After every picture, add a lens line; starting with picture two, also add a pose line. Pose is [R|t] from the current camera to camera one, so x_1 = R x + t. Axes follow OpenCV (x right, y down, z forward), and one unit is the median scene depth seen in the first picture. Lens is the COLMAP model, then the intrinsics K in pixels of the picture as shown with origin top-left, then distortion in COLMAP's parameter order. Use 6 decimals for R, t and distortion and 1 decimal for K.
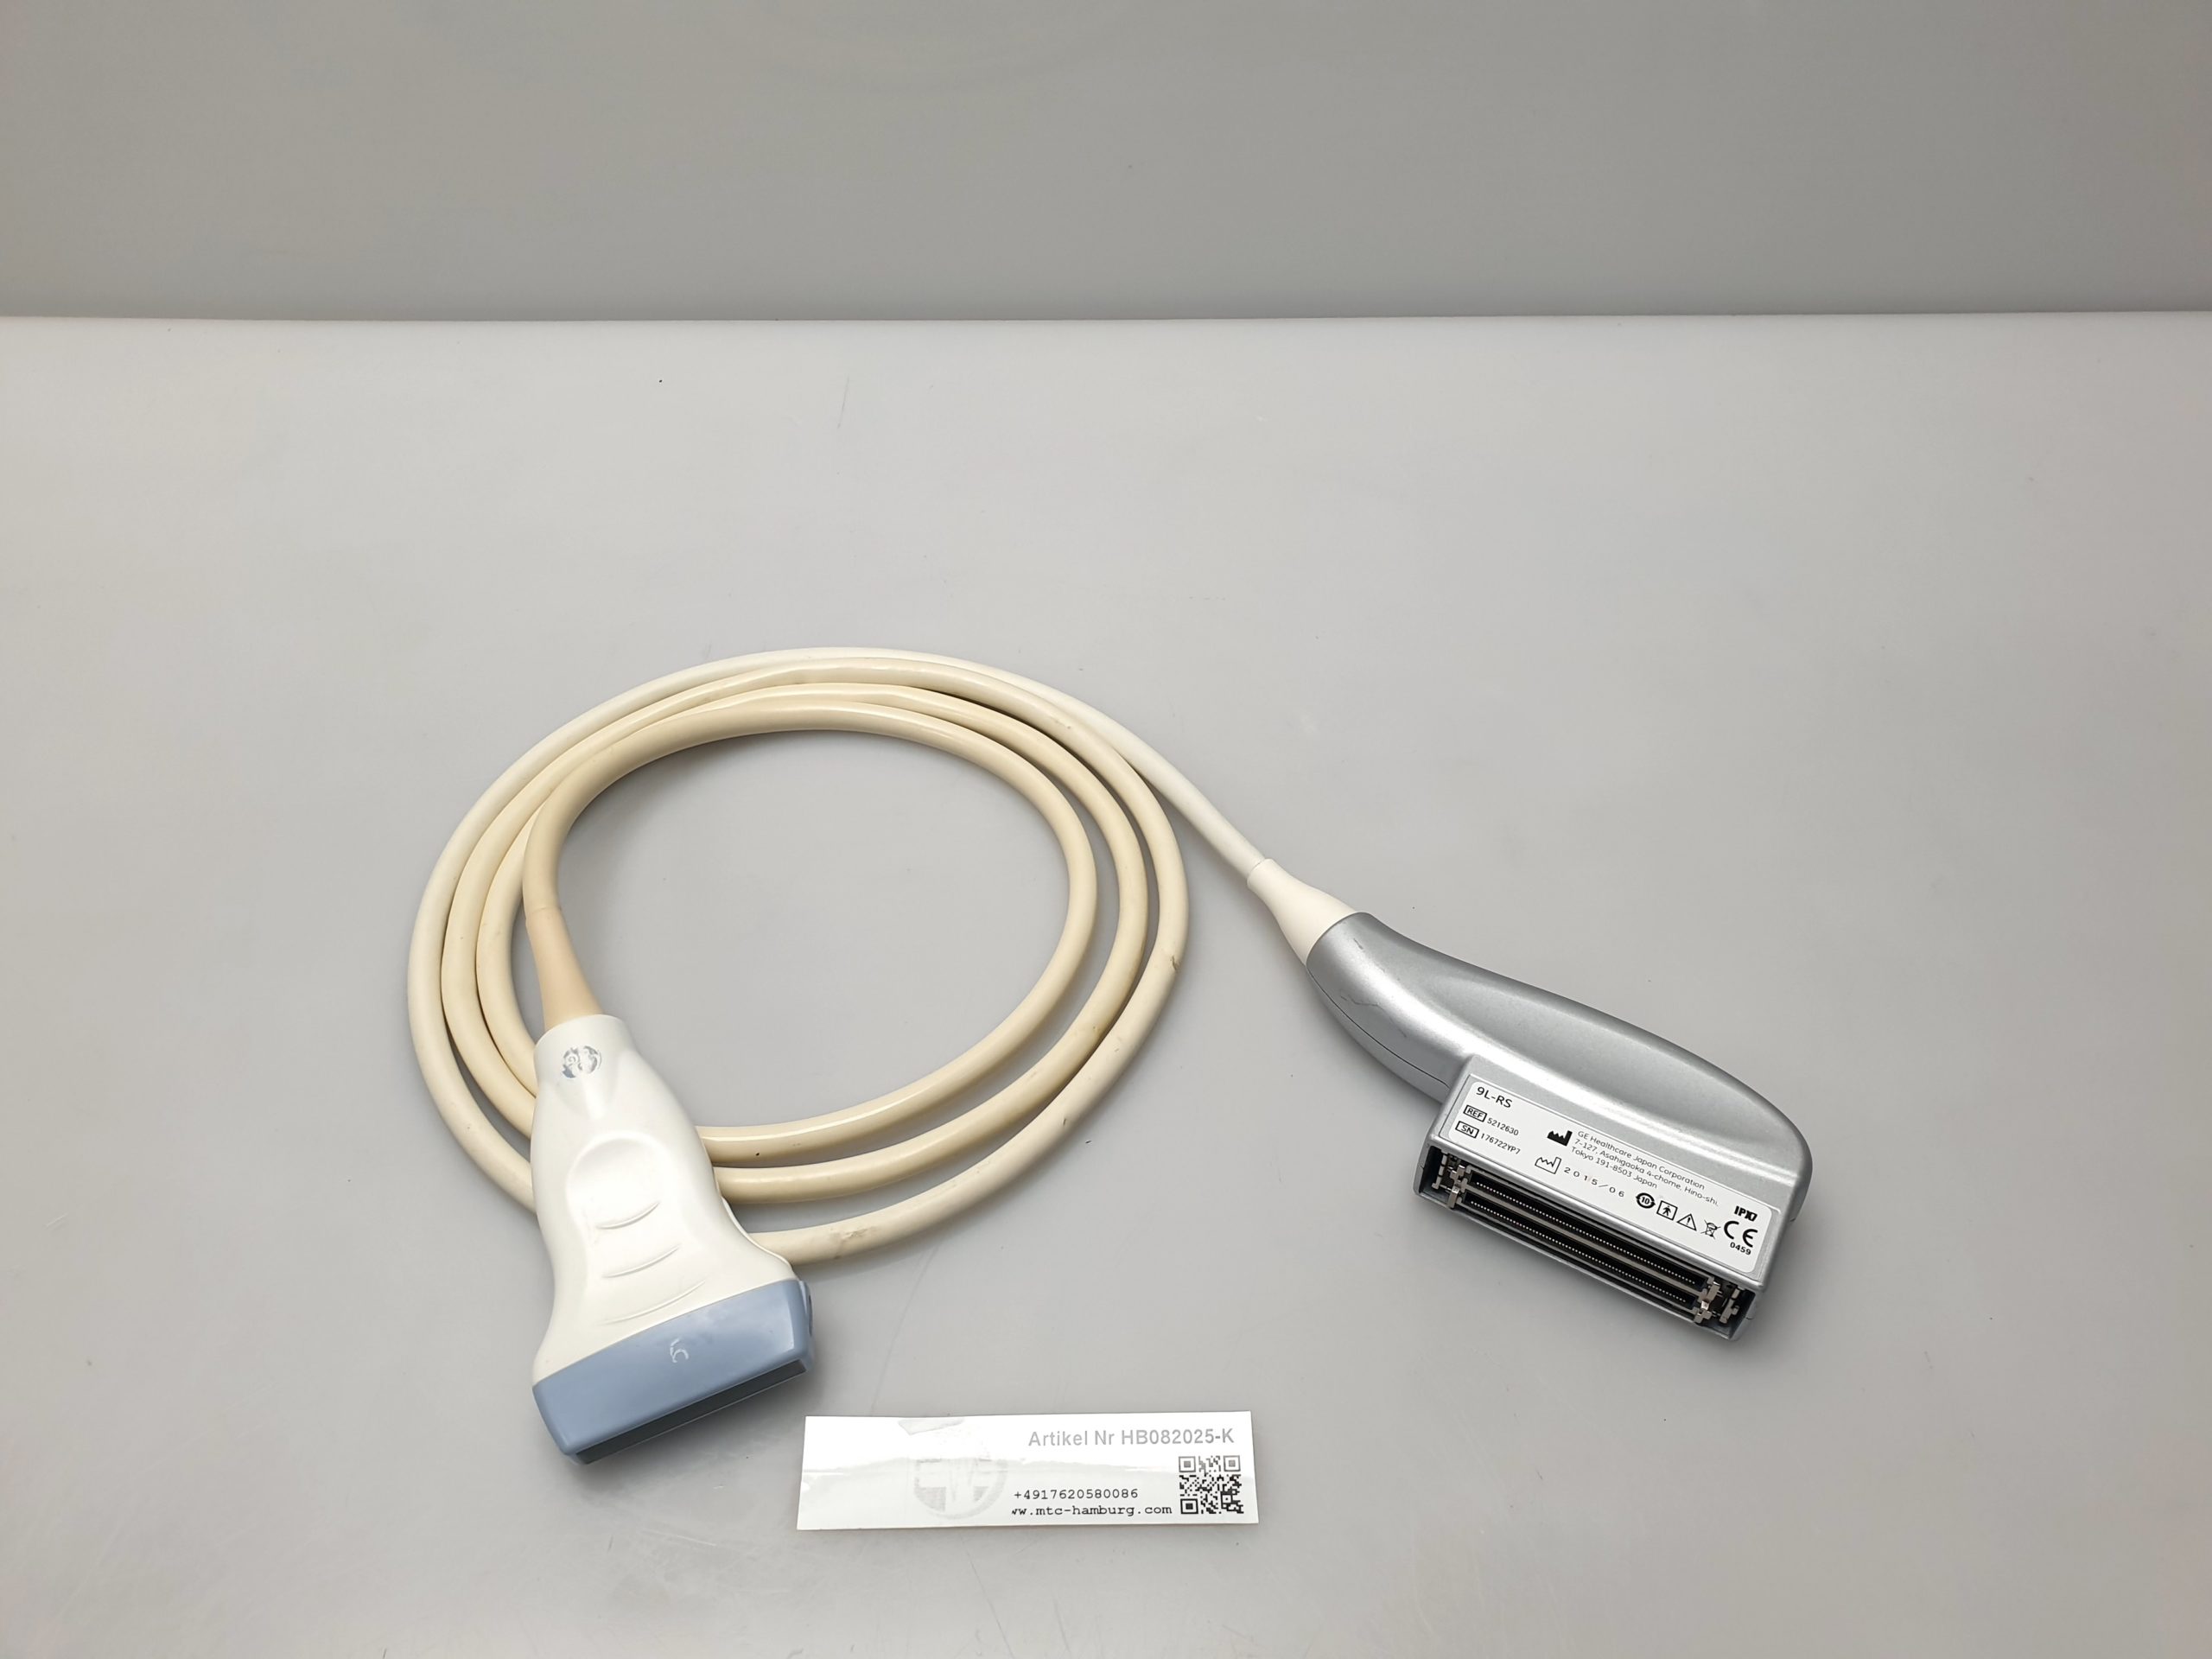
lens RADIAL K [[1744.1, 0, 1102.2], [0, 1744.1, 829.4], [0, 0, 1]] dist [0.077637, -0.300880]
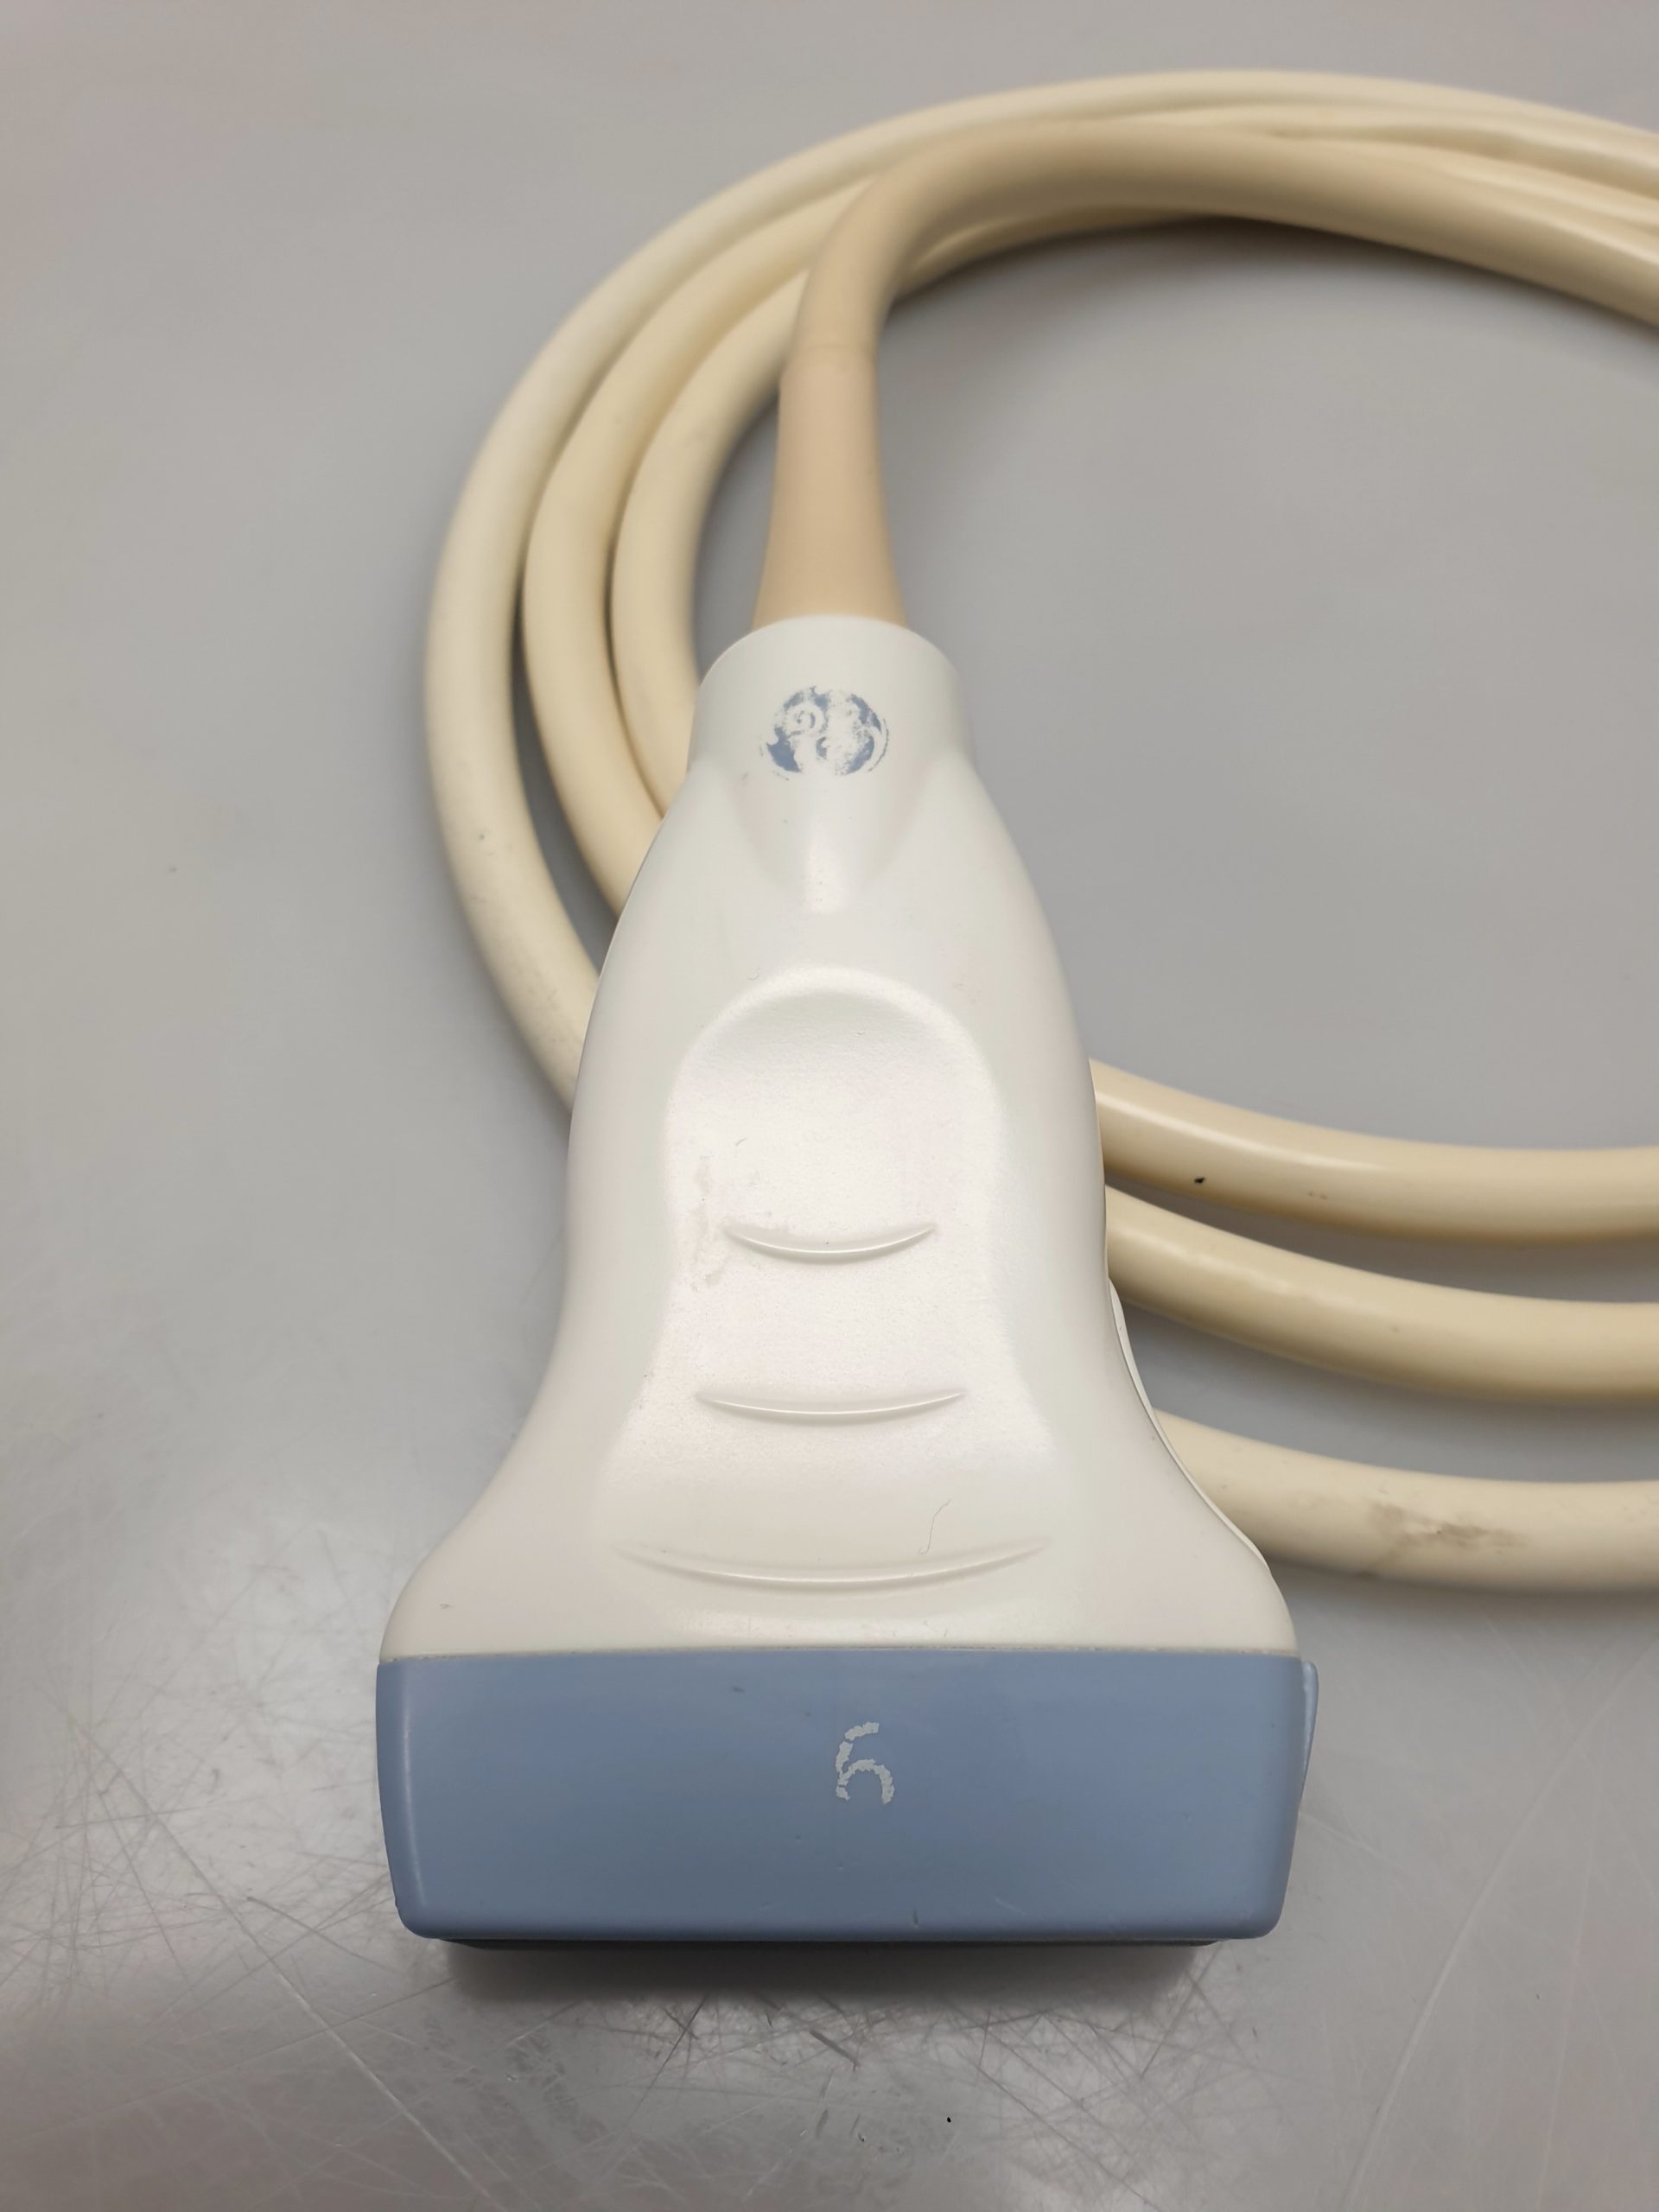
lens RADIAL K [[1827.5, 0, 829.5], [0, 1827.5, 1106.0], [0, 0, 1]] dist [0.111287, -0.642259]
pose [[0.918903, 0.349571, -0.182804, -0.210654], [-0.313591, 0.928448, 0.199112, 0.128870], [0.239328, -0.125639, 0.962776, 0.663040]]
